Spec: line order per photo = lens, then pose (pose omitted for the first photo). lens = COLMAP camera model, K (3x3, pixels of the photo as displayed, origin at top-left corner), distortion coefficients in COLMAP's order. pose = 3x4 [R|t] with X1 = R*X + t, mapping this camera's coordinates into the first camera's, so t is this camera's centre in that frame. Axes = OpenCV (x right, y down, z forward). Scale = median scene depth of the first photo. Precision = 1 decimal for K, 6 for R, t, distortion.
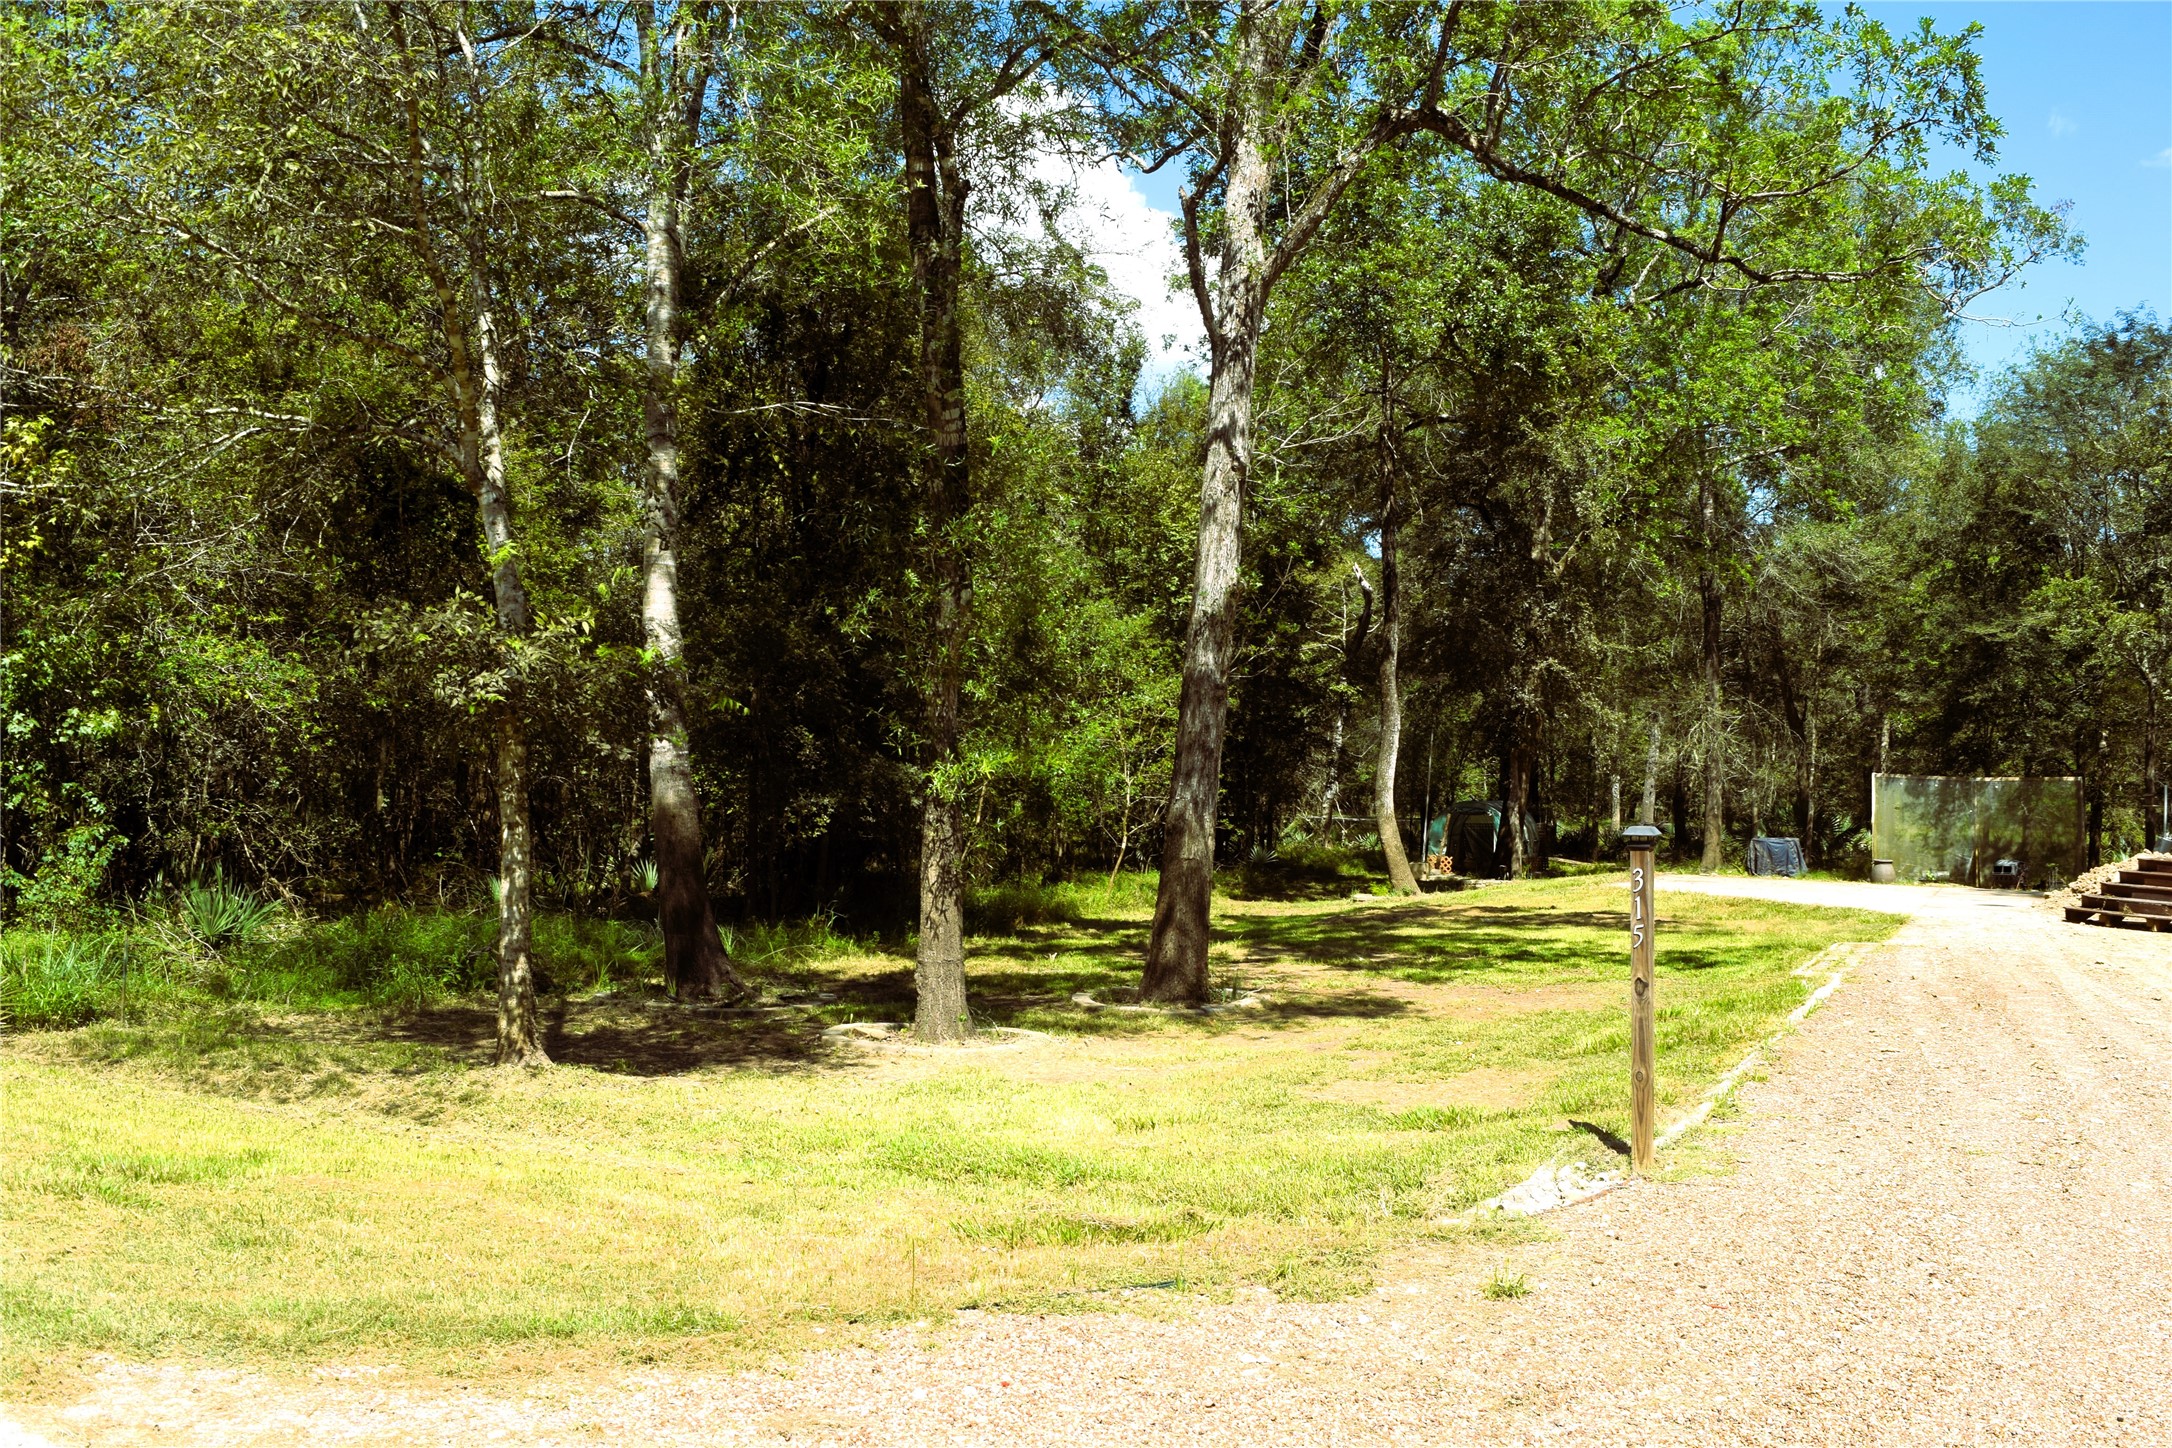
lens RADIAL K [[1933.5, 0, 1081.1], [0, 1933.5, 722.1], [0, 0, 1]] dist [-0.080111, 0.020088]
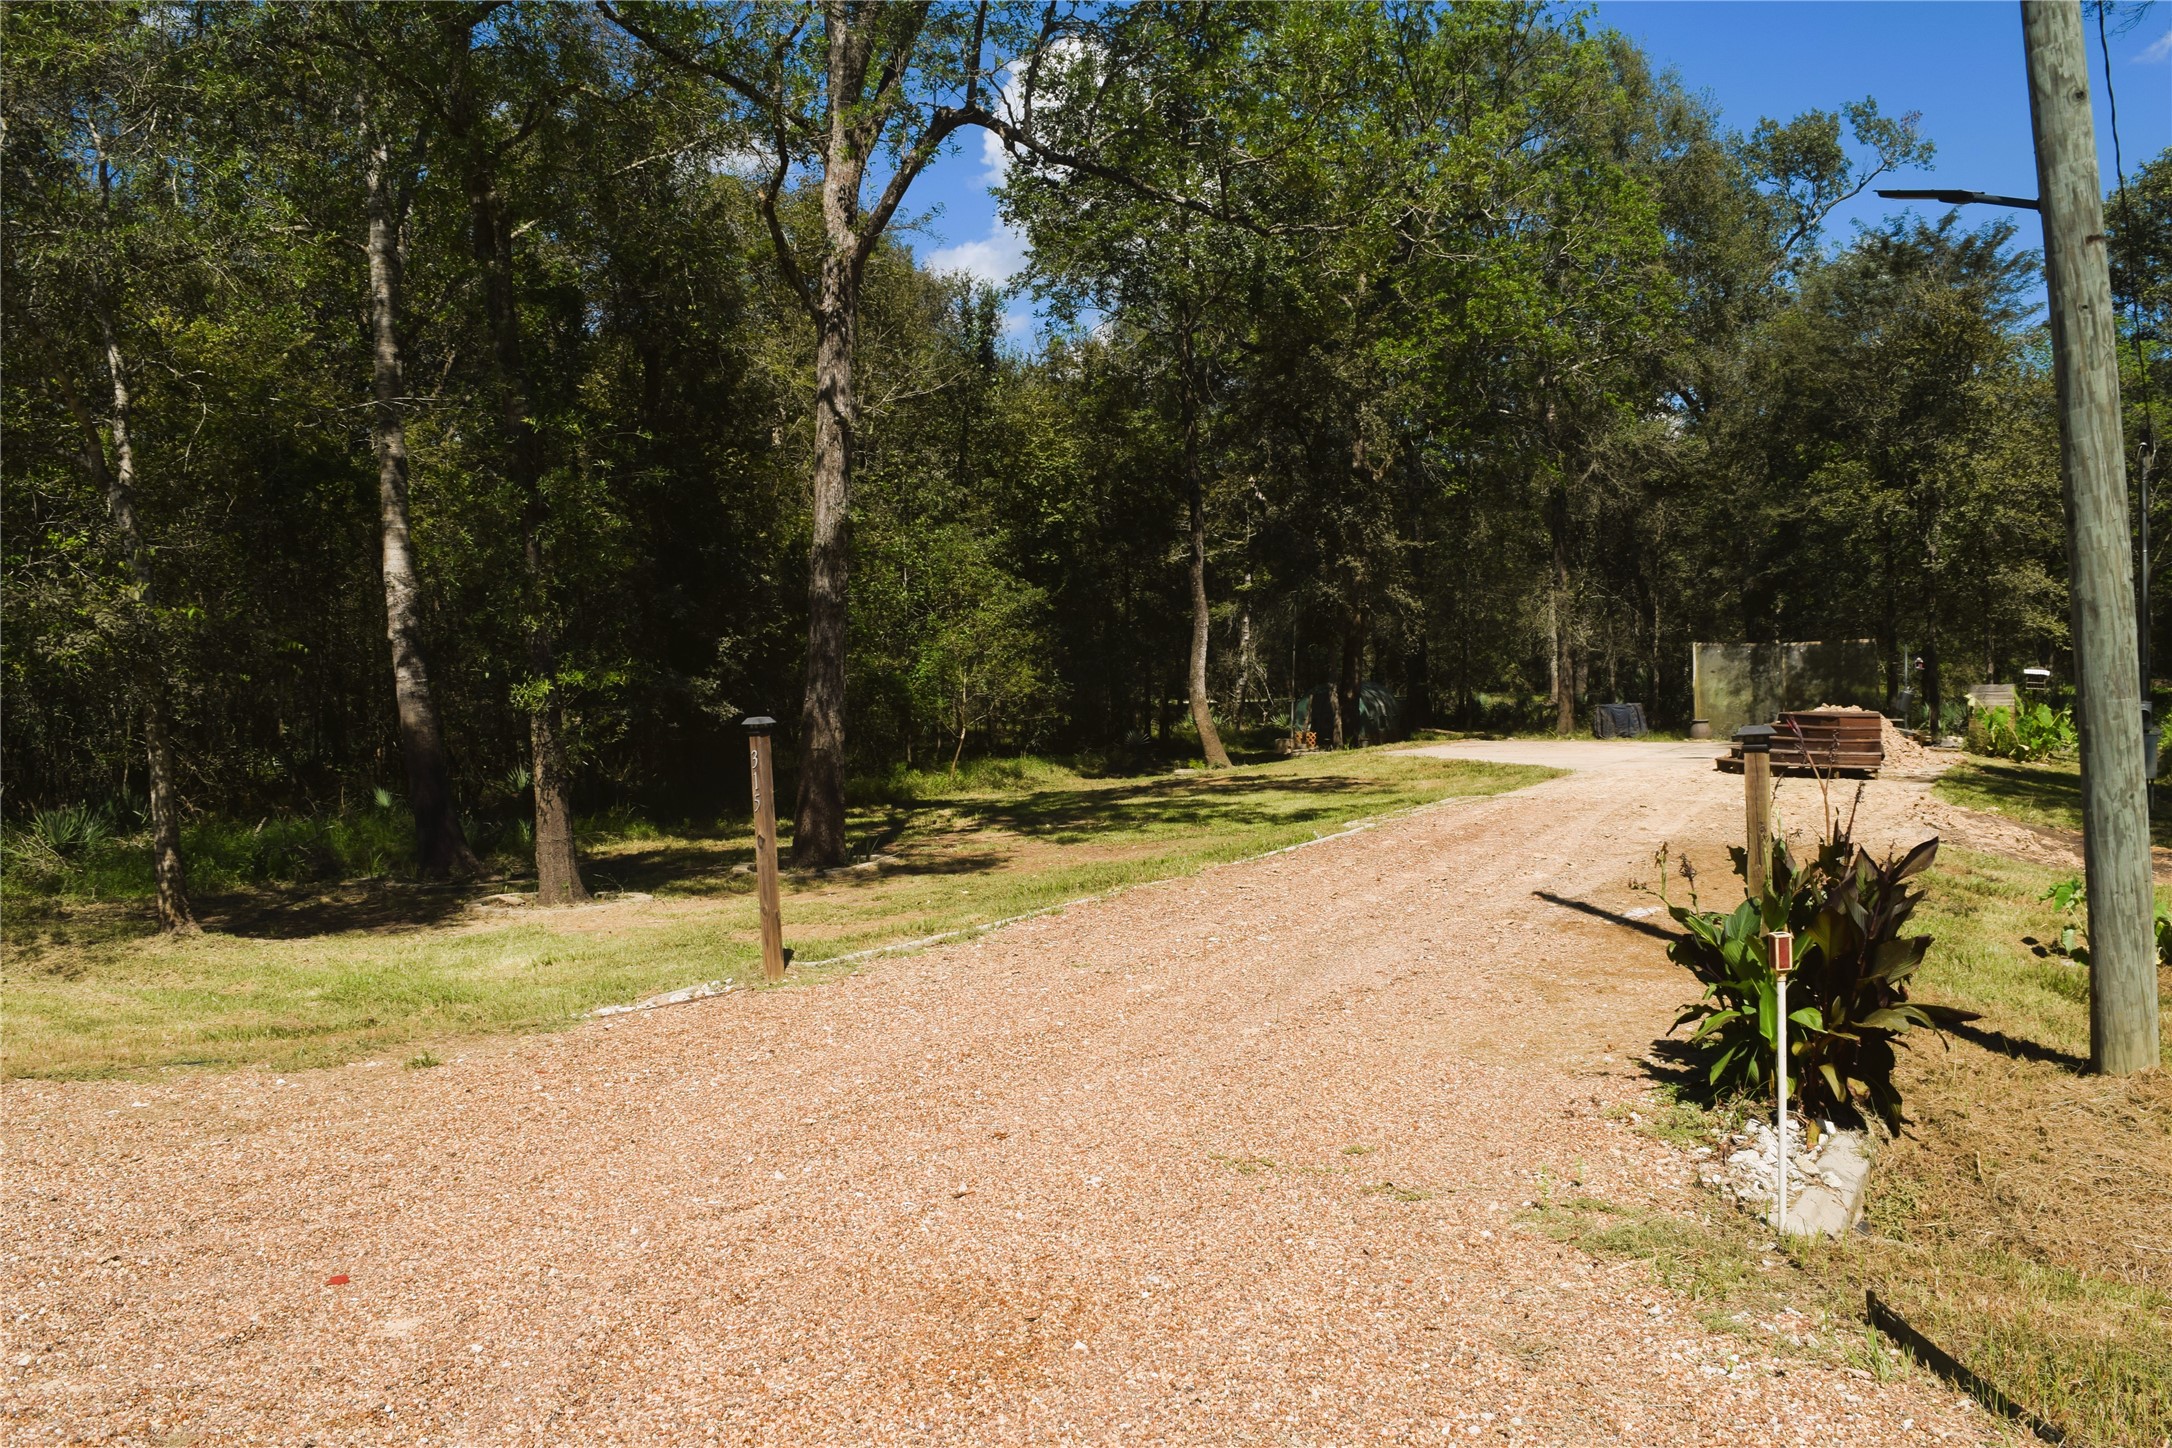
lens RADIAL K [[1734.8, 0, 1096.7], [0, 1734.8, 727.5], [0, 0, 1]] dist [-0.086309, 0.005069]
pose [[0.997596, -0.043644, -0.053835, 0.216375], [0.046778, 0.997196, 0.058404, 0.001617], [0.051135, -0.060782, 0.996840, -0.052016]]
